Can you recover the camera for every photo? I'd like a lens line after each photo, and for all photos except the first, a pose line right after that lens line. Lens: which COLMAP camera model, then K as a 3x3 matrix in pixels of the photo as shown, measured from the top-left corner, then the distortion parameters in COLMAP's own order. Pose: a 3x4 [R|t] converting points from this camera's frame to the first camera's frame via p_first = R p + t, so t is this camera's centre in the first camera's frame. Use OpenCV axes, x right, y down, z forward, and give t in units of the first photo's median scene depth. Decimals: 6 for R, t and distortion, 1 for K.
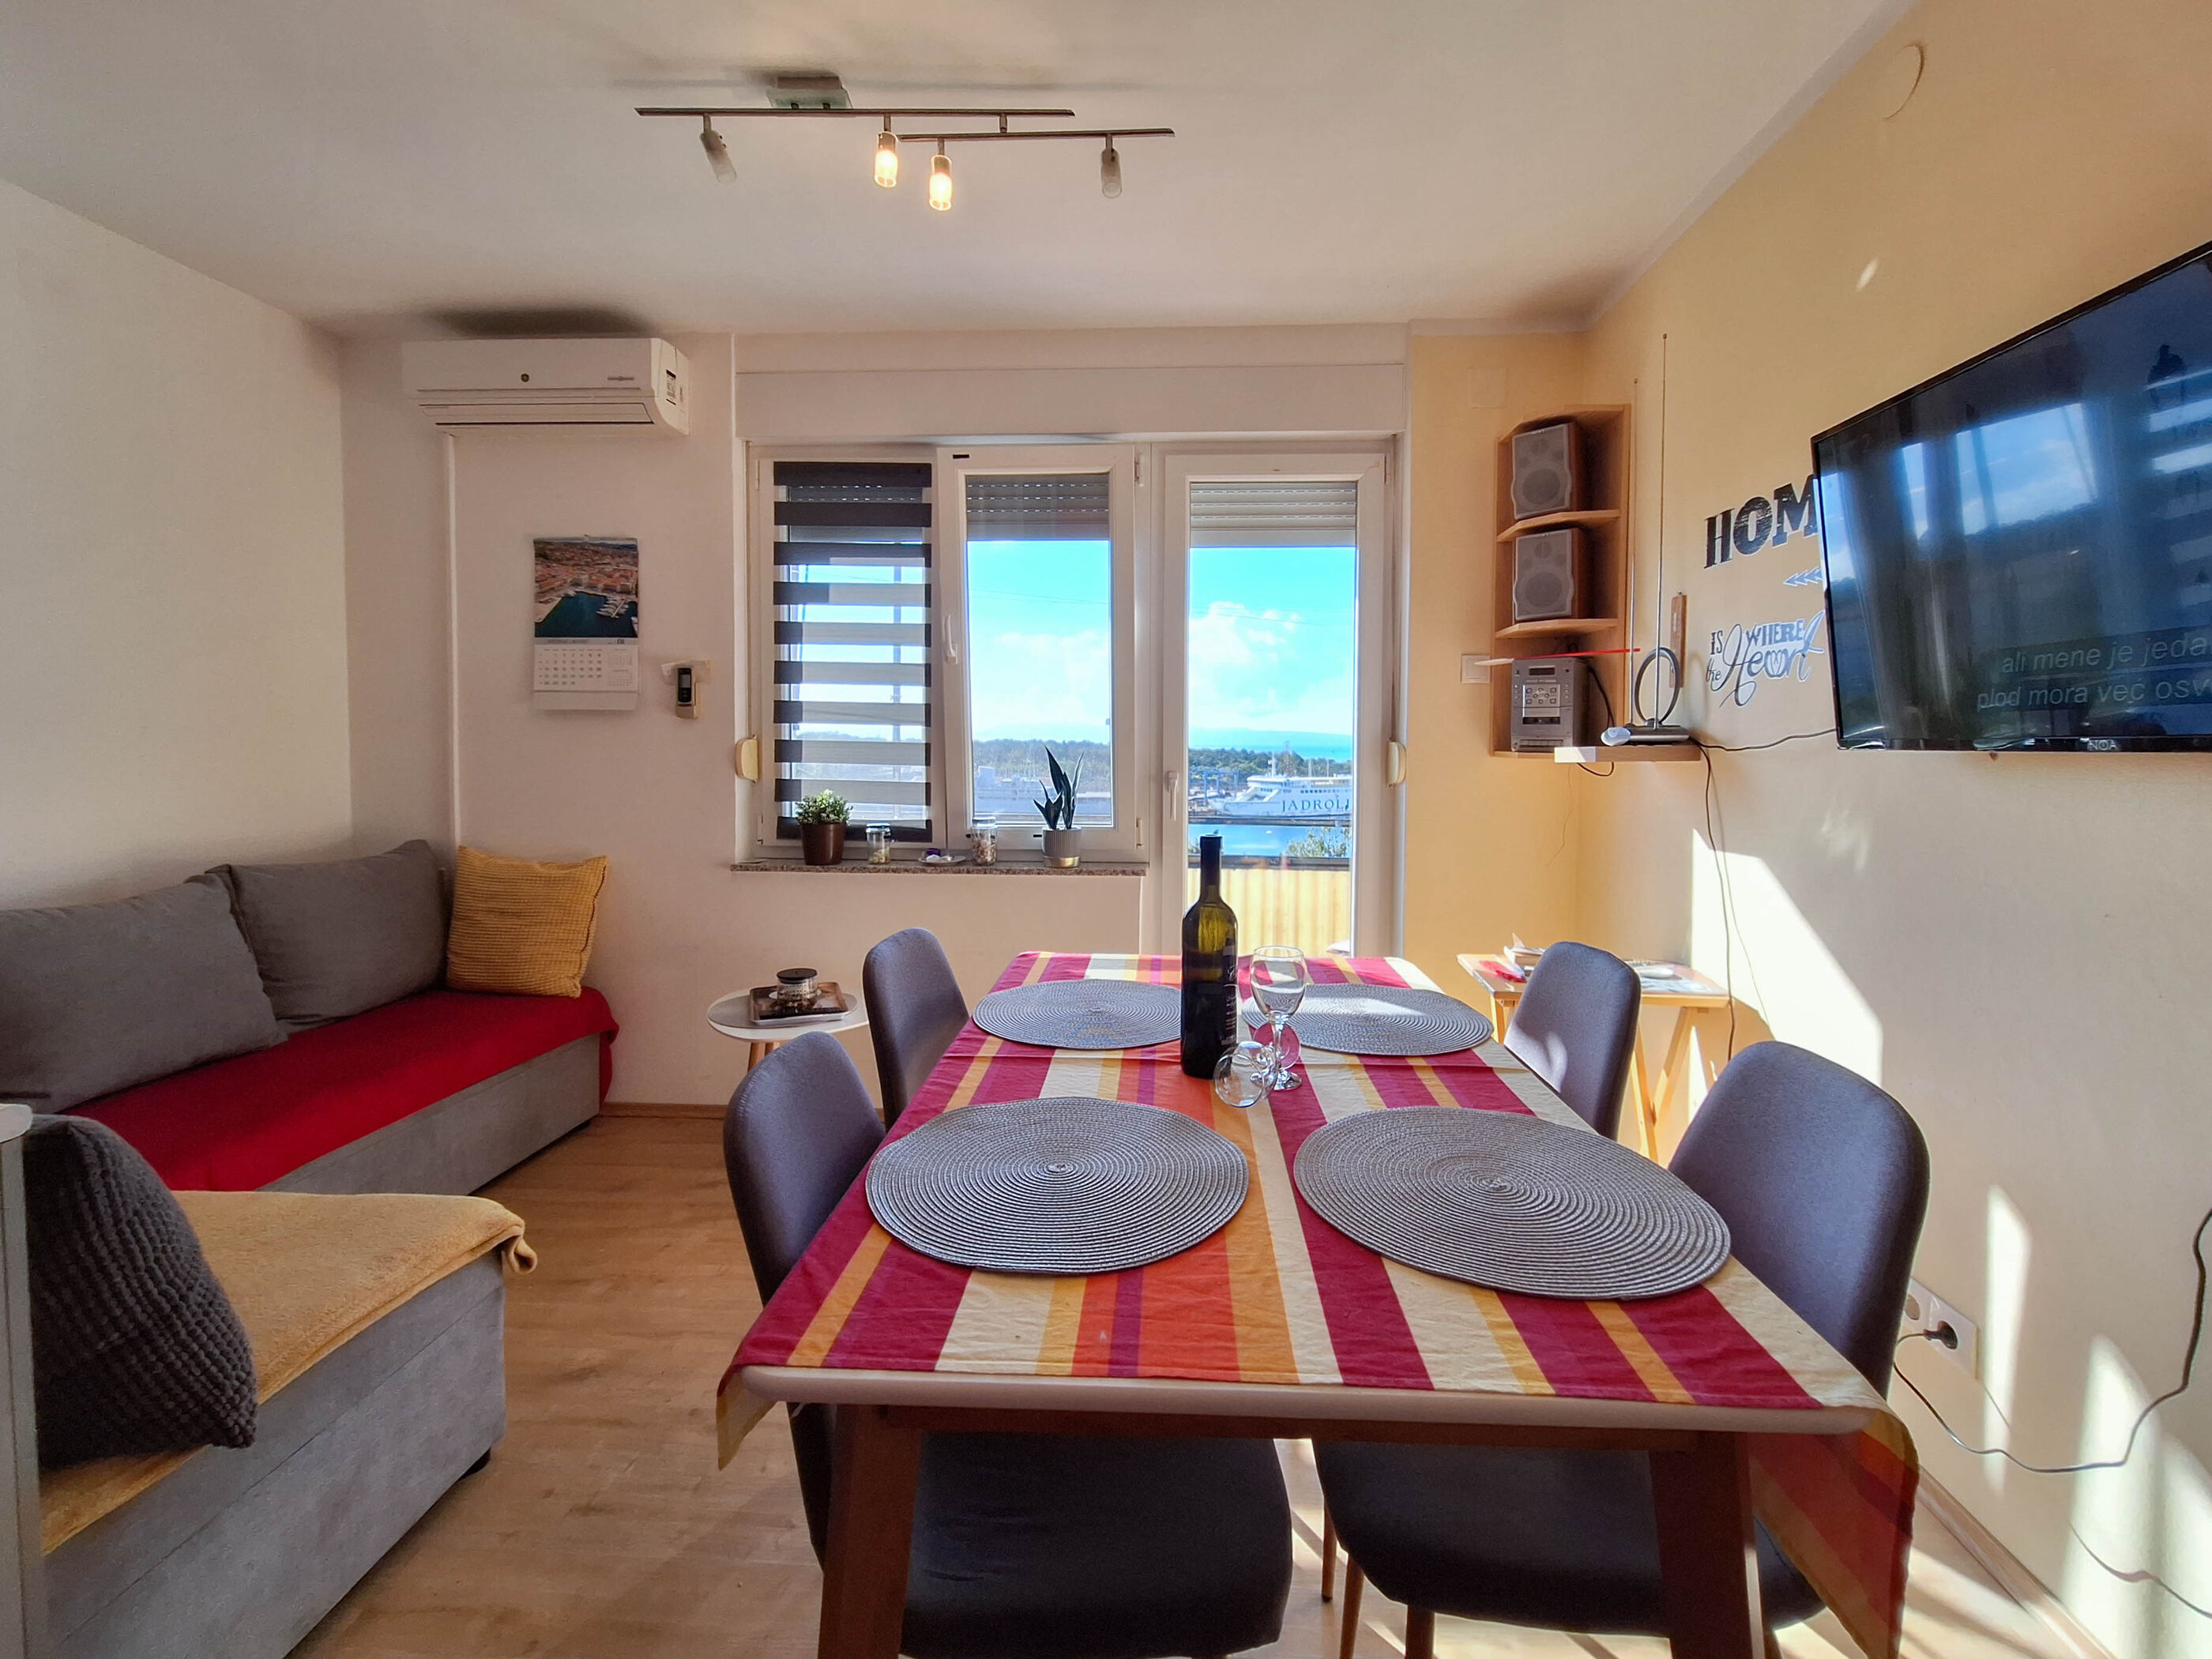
lens RADIAL K [[936.8, 0, 1133.7], [0, 936.8, 773.3], [0, 0, 1]] dist [-0.001810, -0.000304]
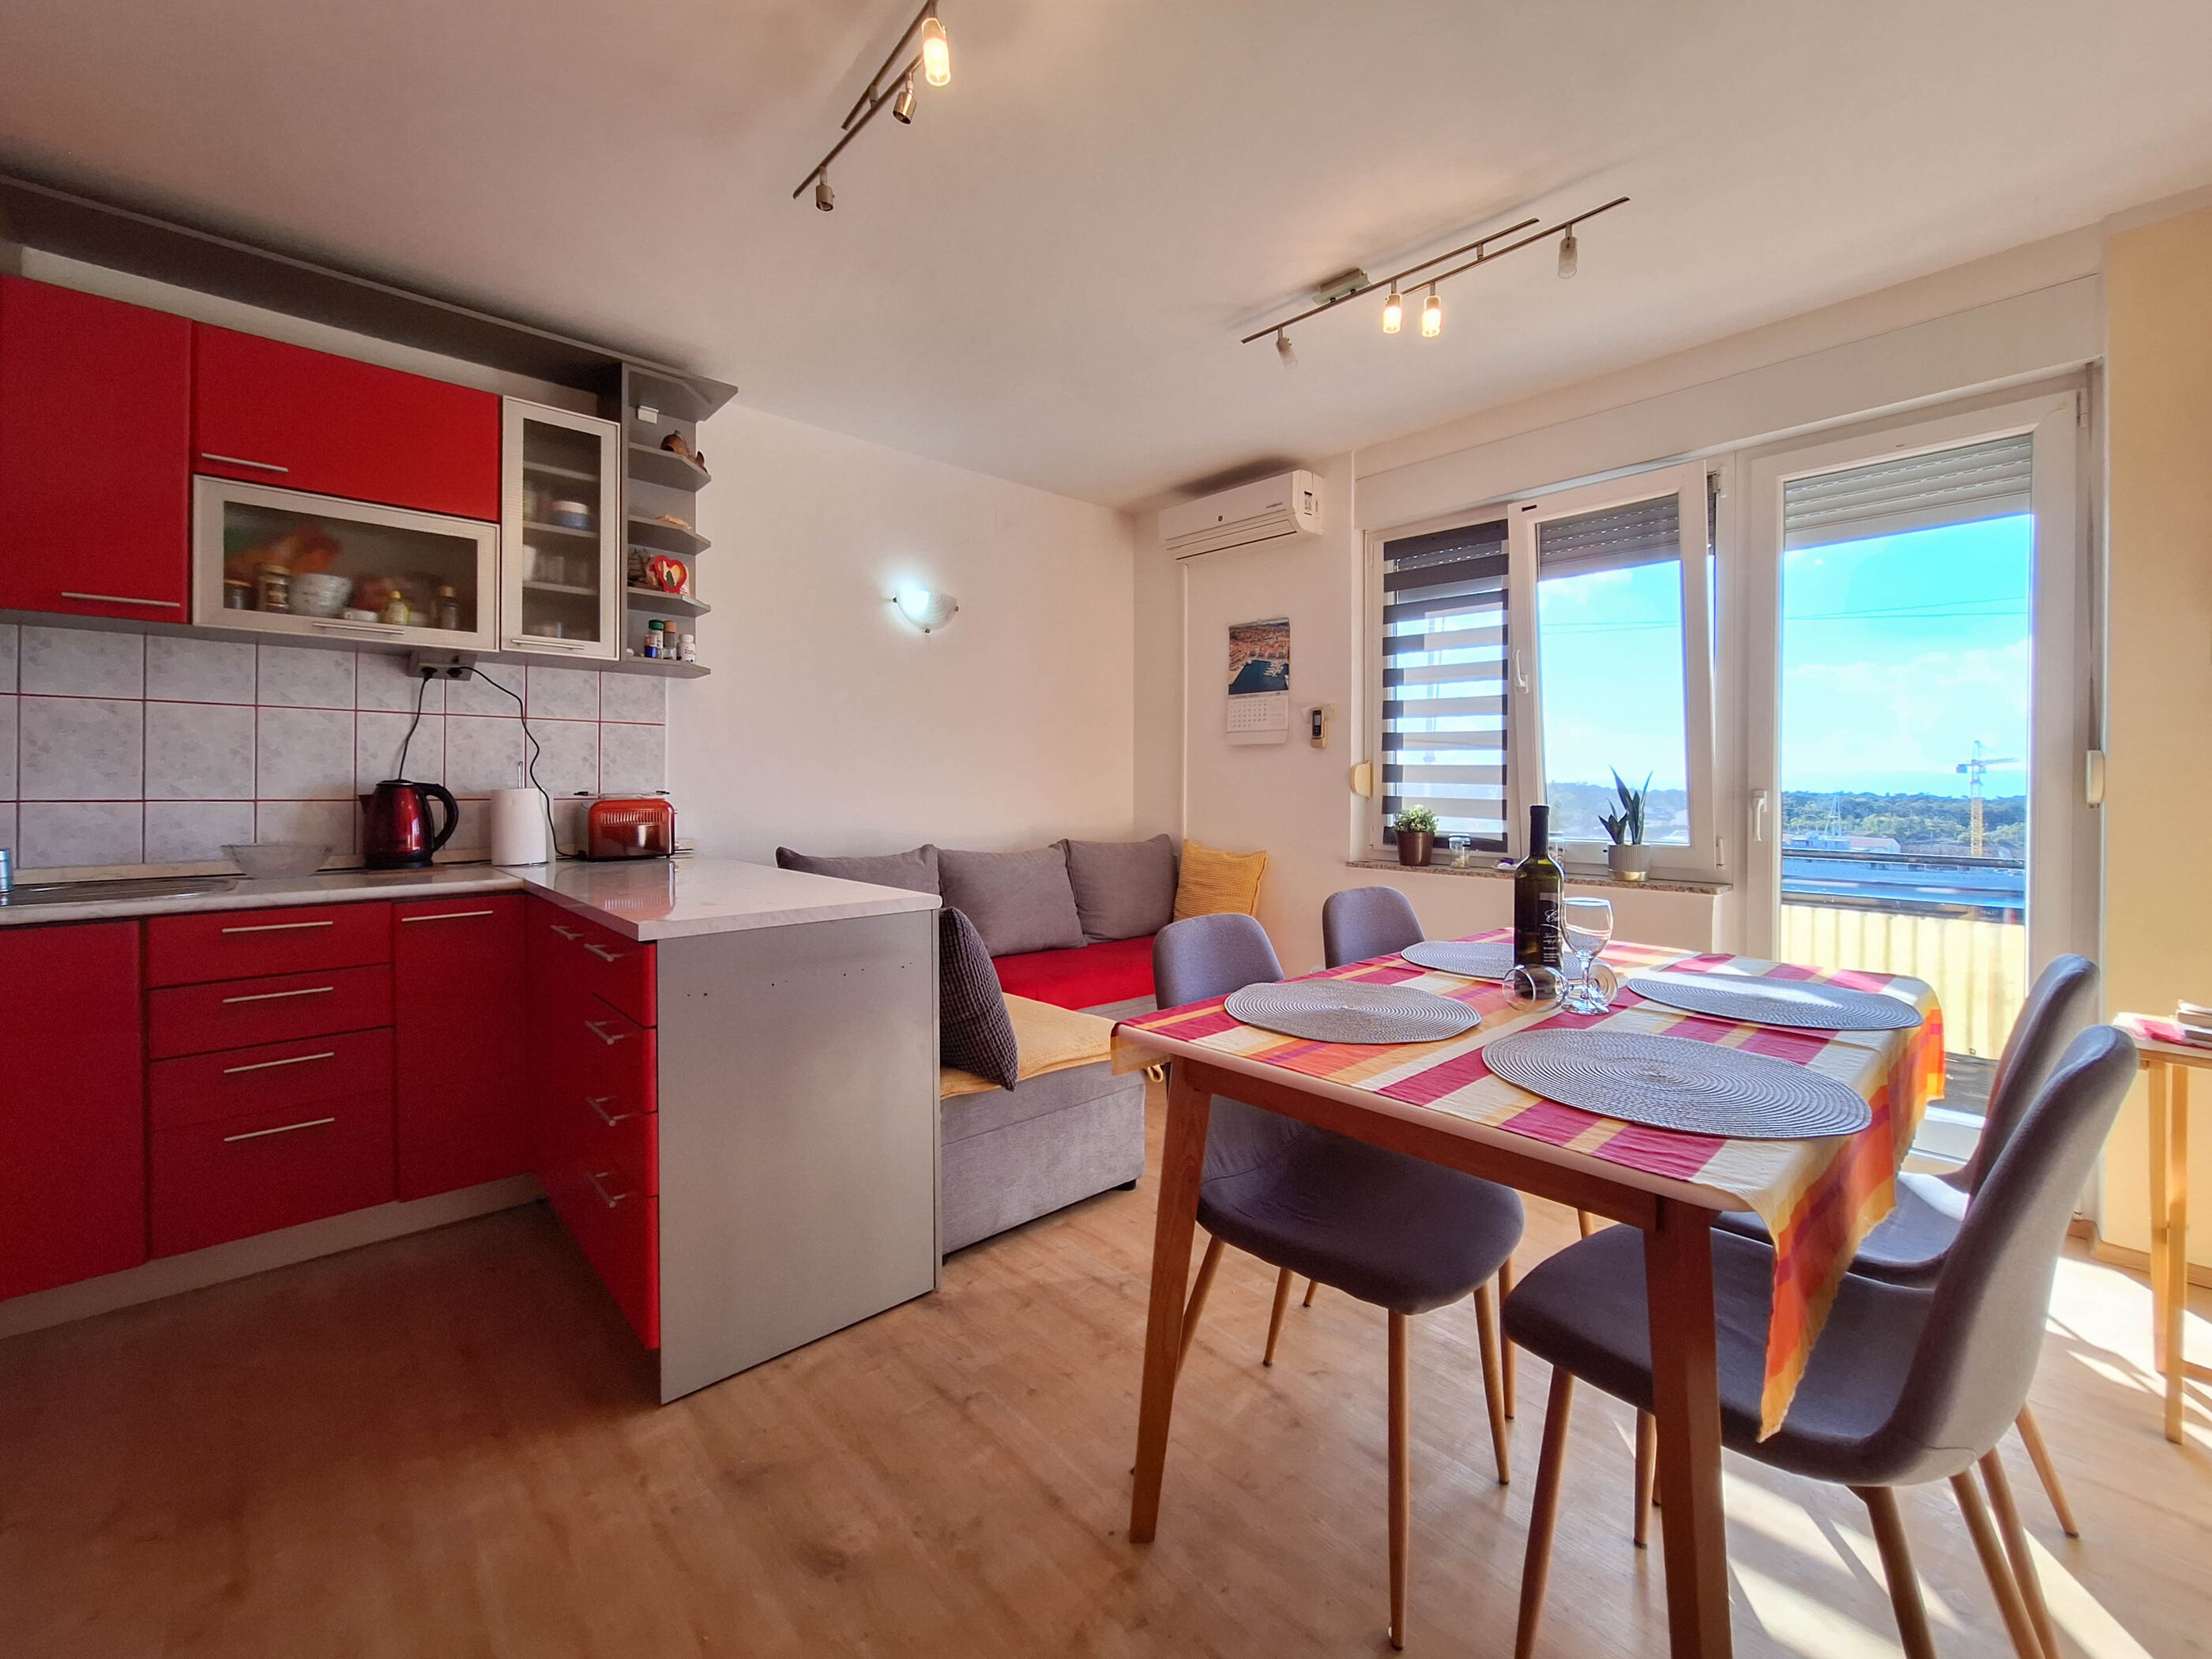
lens RADIAL K [[914.9, 0, 1147.2], [0, 914.9, 787.5], [0, 0, 1]] dist [0.000472, 0.000614]
pose [[0.731018, -0.001815, -0.682356, 0.224038], [-0.023873, 0.999316, -0.028234, 0.037968], [0.681940, 0.036930, 0.730475, -0.100058]]
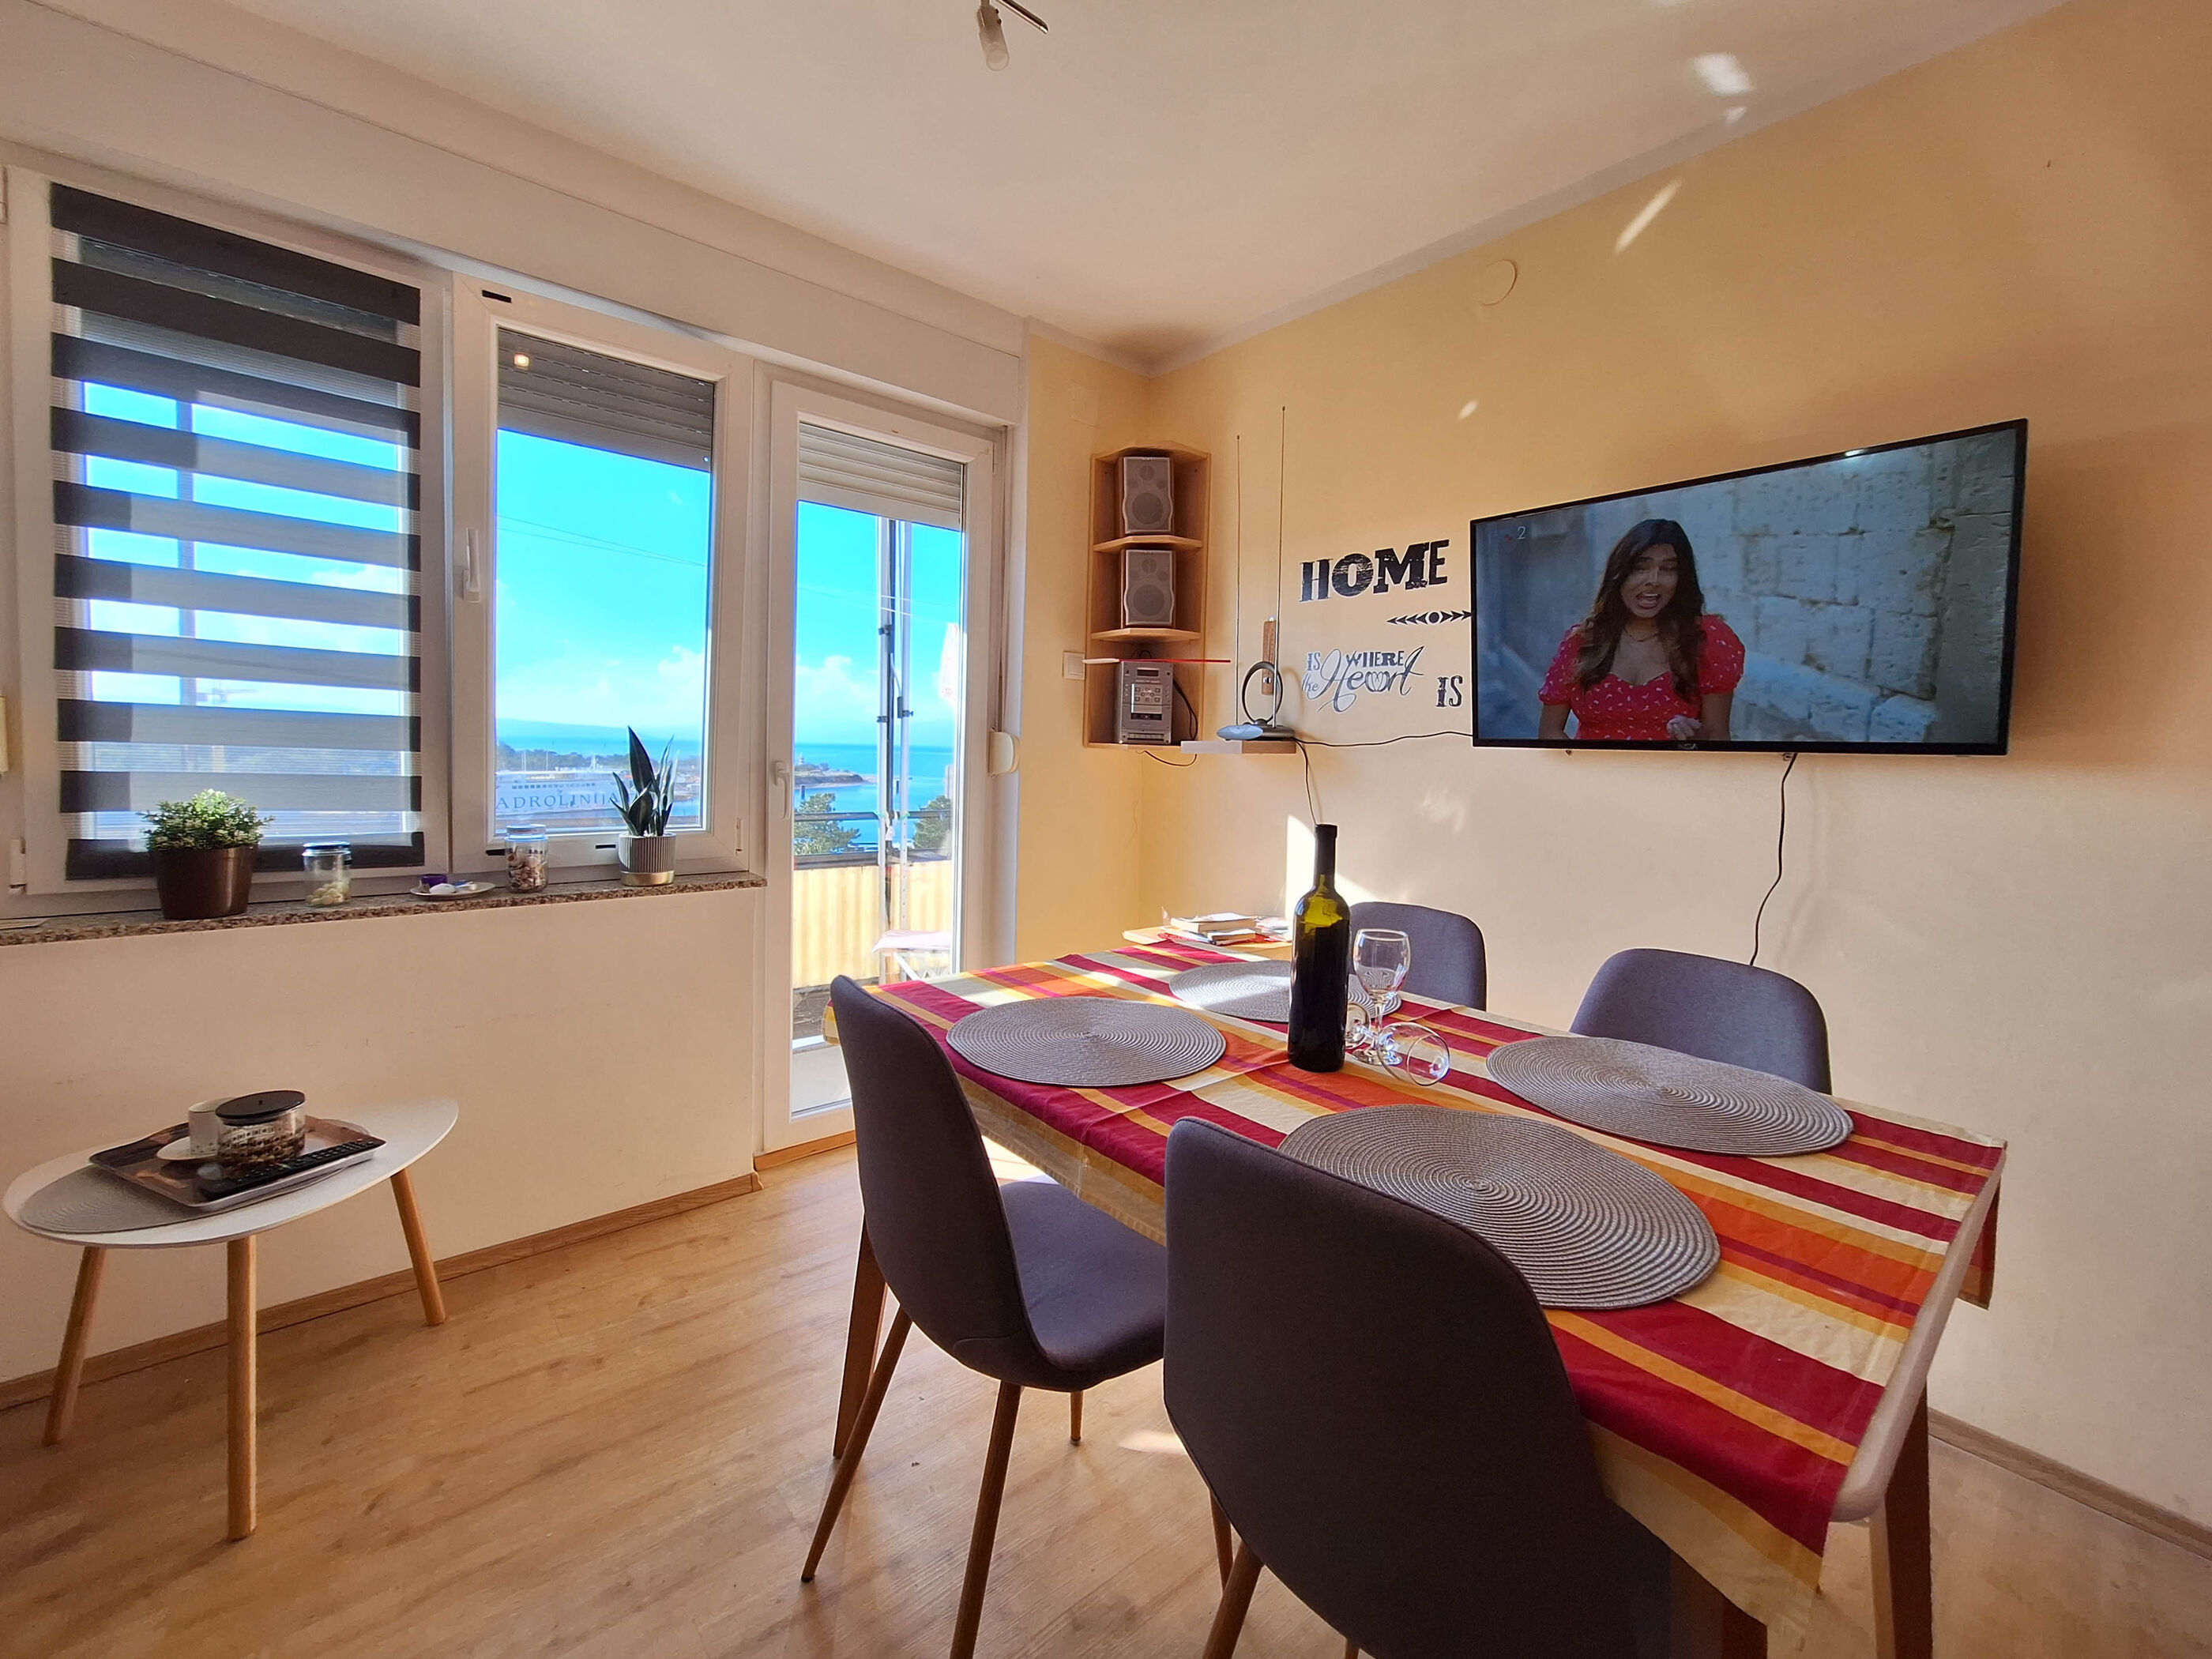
lens RADIAL K [[910.3, 0, 1124.4], [0, 910.3, 795.2], [0, 0, 1]] dist [-0.001632, 0.002324]
pose [[0.726148, -0.022465, 0.687171, -0.307982], [-0.000929, 0.999433, 0.033656, 0.001250], [-0.687537, -0.025077, 0.725716, 0.192868]]
